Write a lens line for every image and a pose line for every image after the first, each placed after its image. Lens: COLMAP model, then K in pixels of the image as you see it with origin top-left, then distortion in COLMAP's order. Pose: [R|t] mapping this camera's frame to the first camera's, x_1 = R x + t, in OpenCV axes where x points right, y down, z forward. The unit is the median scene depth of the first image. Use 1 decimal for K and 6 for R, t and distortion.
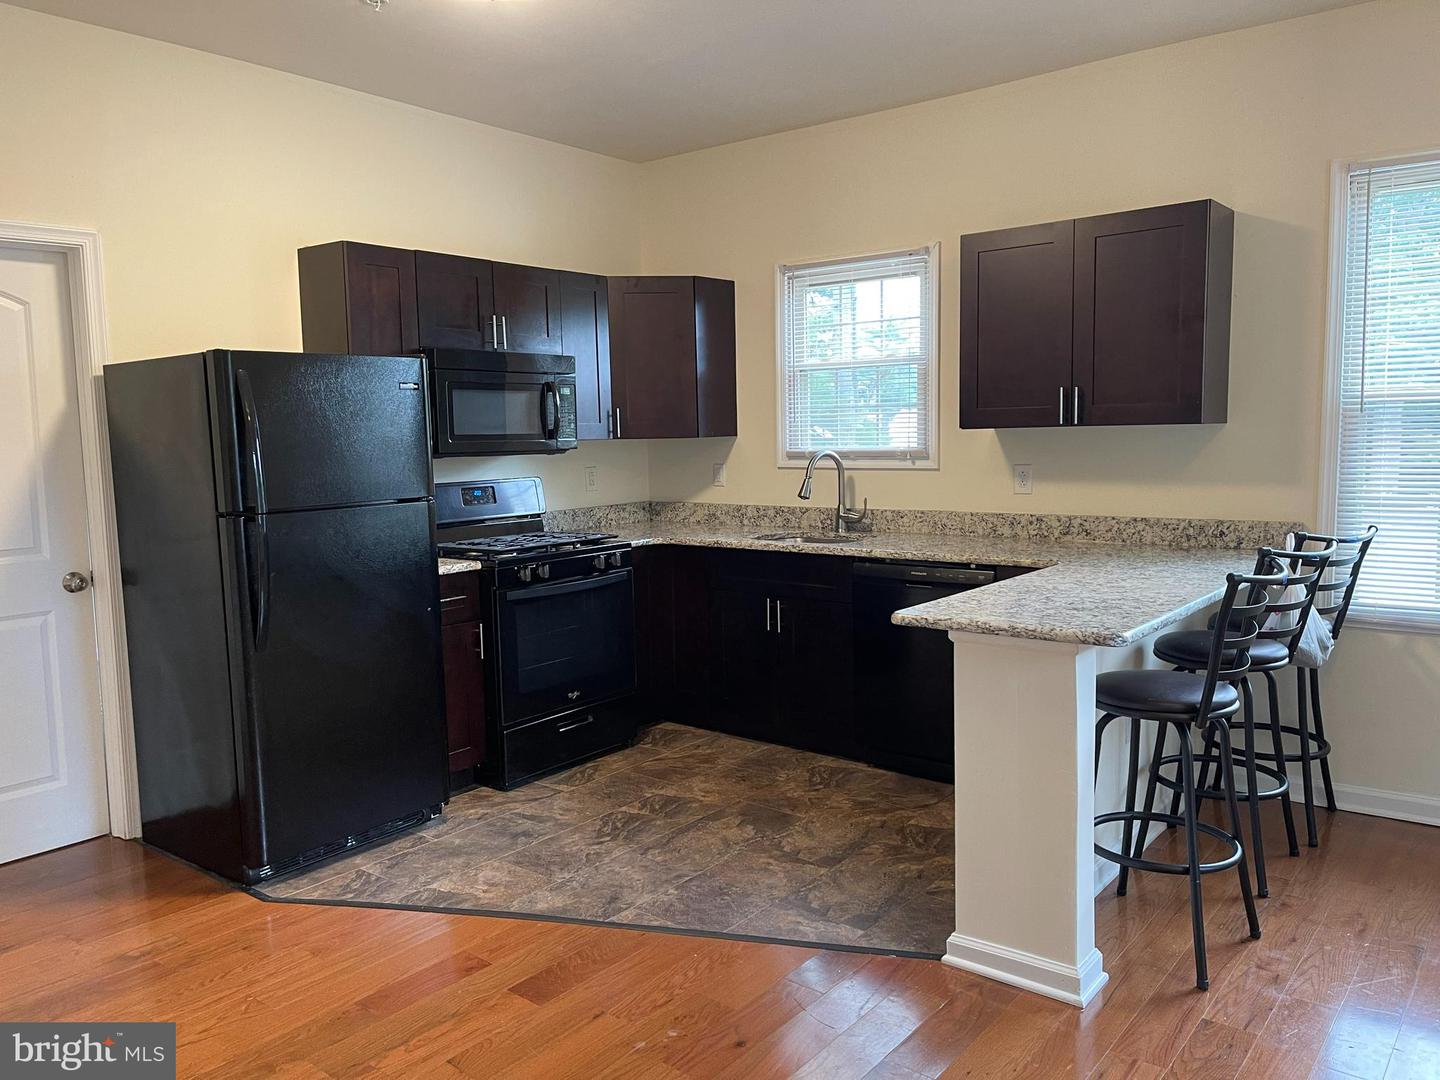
lens RADIAL K [[1077.9, 0, 720.0], [0, 1077.9, 540.0], [0, 0, 1]] dist [0.088195, -0.098285]
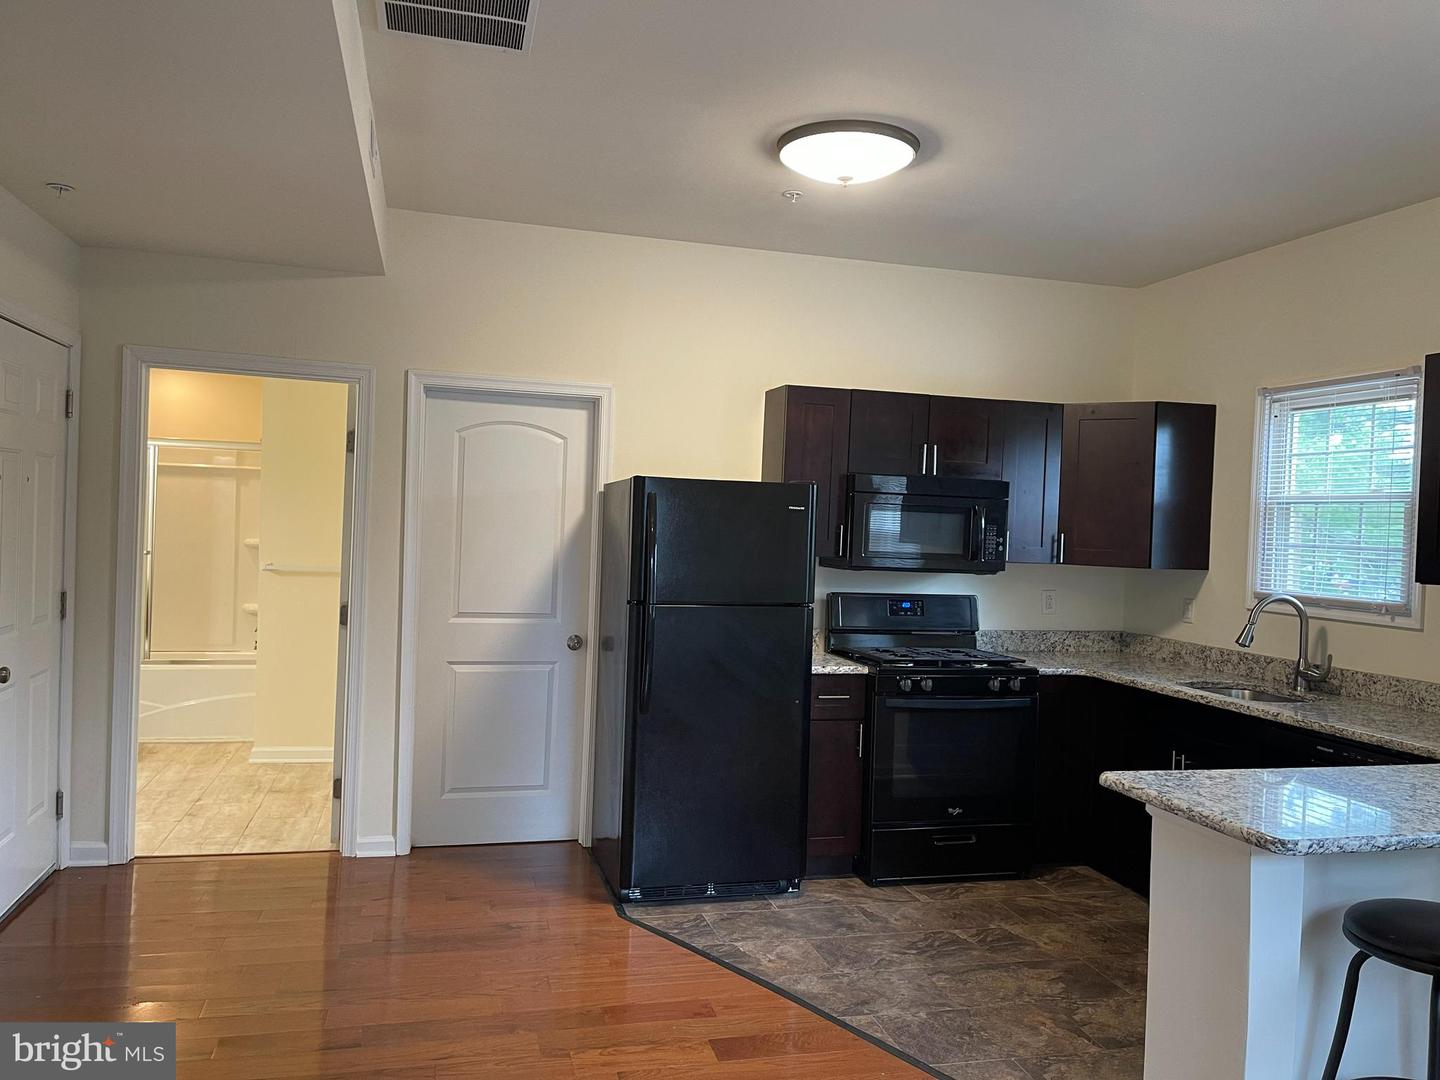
lens RADIAL K [[1088.5, 0, 740.7], [0, 1088.5, 546.4], [0, 0, 1]] dist [0.078760, -0.074157]
pose [[0.812798, 0.063439, -0.579080, 0.291923], [-0.115712, 0.991827, -0.053757, -0.025824], [0.570937, 0.110700, 0.813496, 0.016332]]
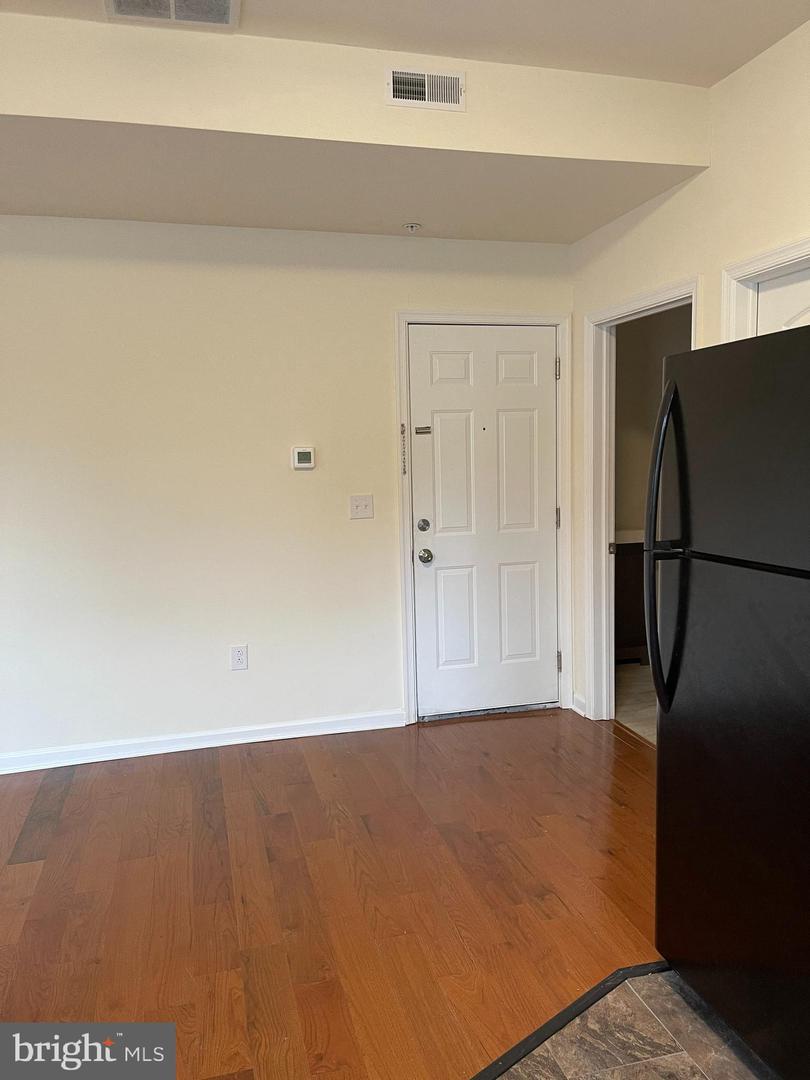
lens RADIAL K [[808.4, 0, 405.0], [0, 808.4, 540.0], [0, 0, 1]] dist [0.088195, -0.098285]
pose [[-0.587061, 0.121442, -0.800382, 0.150436], [-0.048728, 0.981590, 0.184678, -0.107922], [0.808075, 0.147418, -0.570336, 0.899382]]
